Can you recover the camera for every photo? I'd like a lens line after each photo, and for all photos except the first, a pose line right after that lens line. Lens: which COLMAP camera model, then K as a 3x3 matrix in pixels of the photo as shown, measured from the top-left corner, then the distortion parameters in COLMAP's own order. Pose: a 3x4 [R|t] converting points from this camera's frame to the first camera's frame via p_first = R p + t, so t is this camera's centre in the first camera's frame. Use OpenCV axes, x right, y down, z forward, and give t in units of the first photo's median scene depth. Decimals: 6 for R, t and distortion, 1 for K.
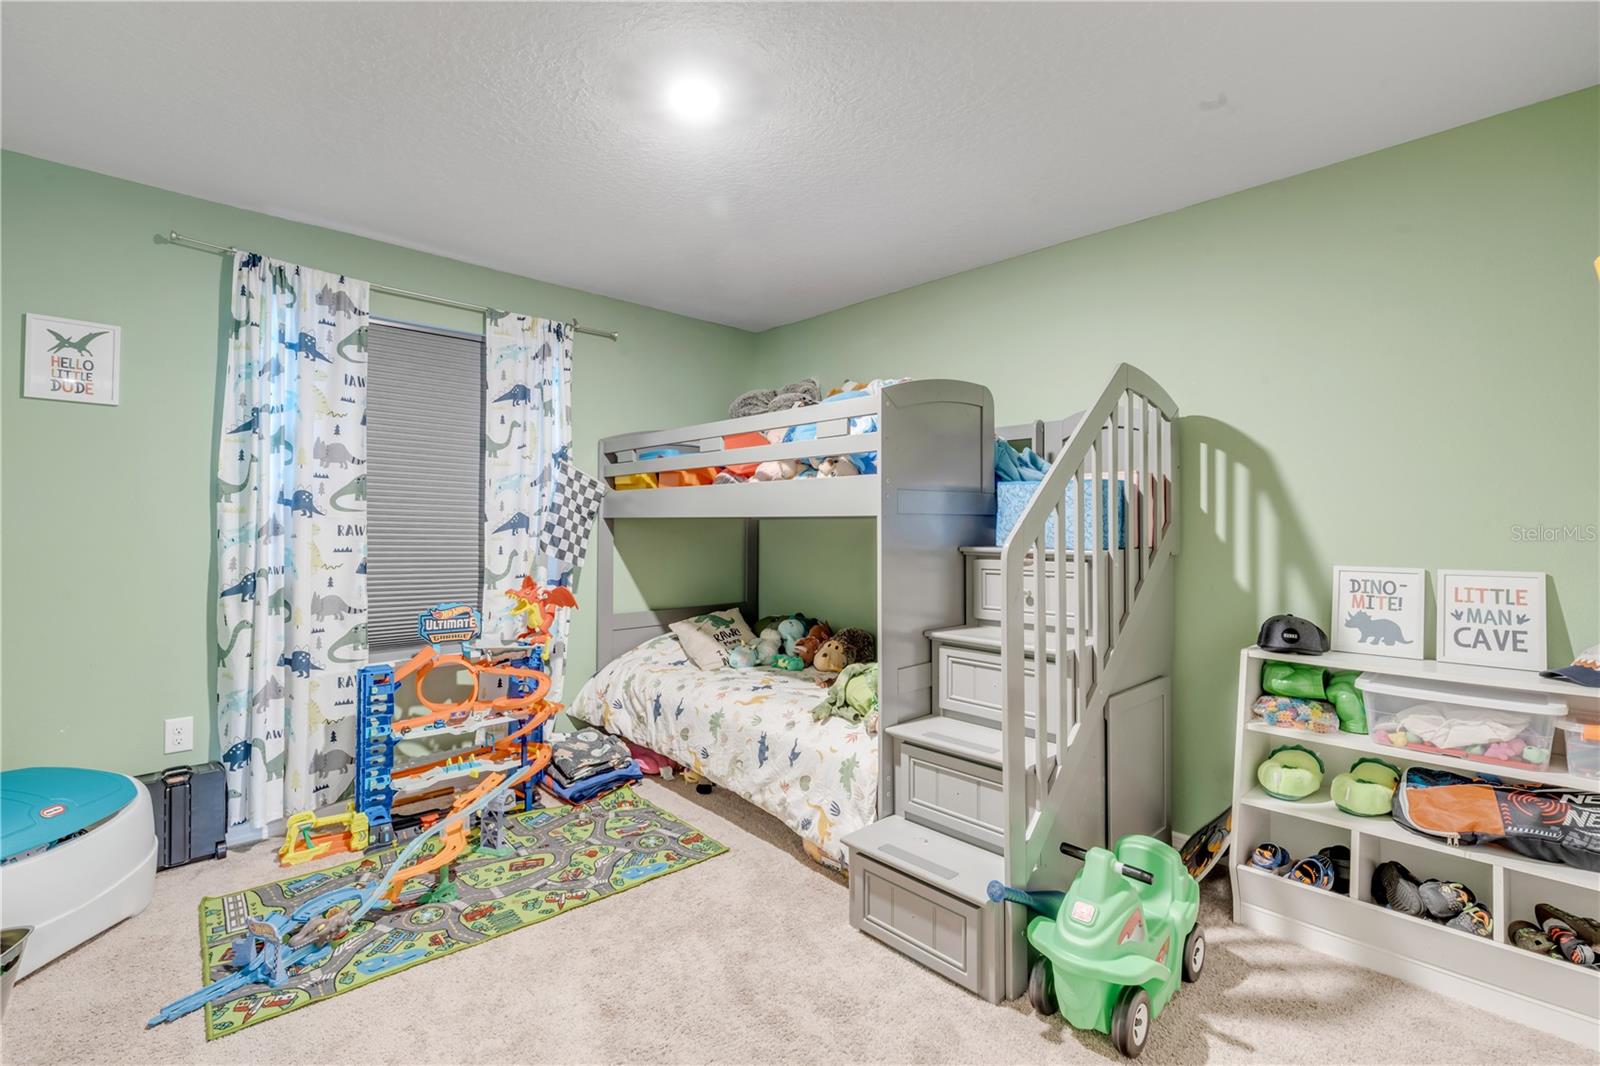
lens RADIAL K [[716.6, 0, 798.4], [0, 716.6, 534.8], [0, 0, 1]] dist [0.004562, 0.000045]
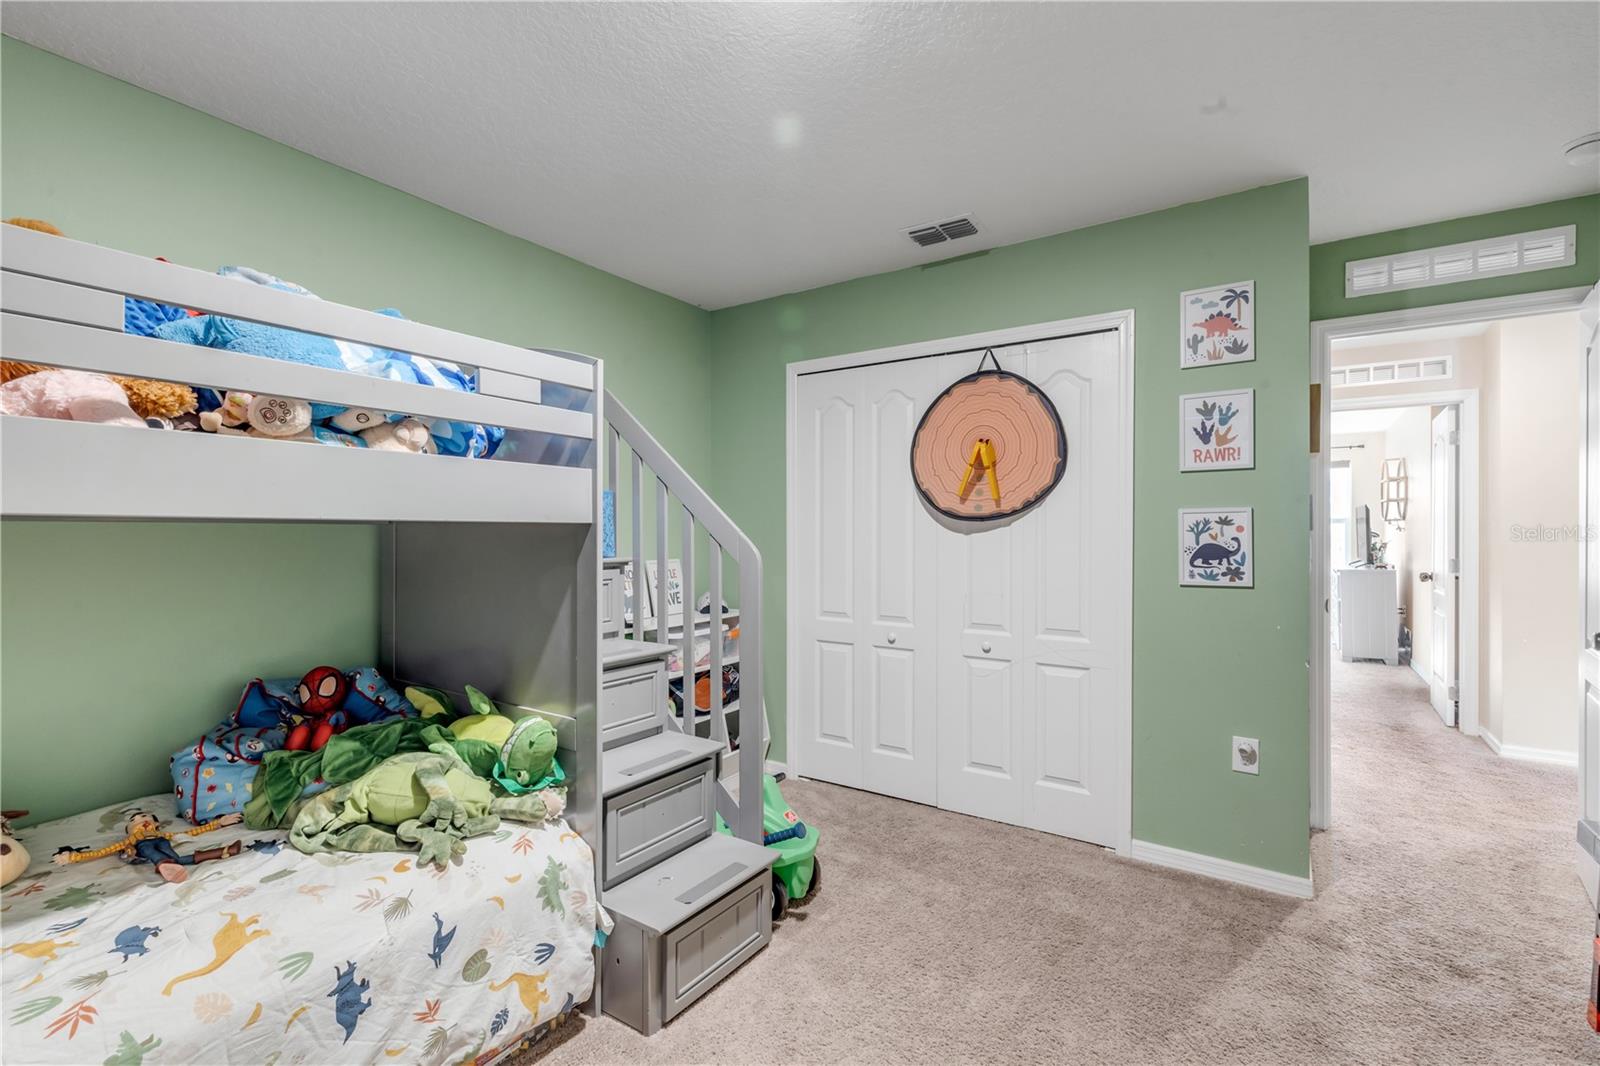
lens RADIAL K [[729.3, 0, 800.0], [0, 729.3, 535.5], [0, 0, 1]] dist [0.004382, -0.000626]
pose [[-0.249003, -0.001056, 0.968502, -0.640126], [0.001247, 0.999998, 0.001411, -0.017405], [-0.968502, 0.001559, -0.249001, 0.868018]]
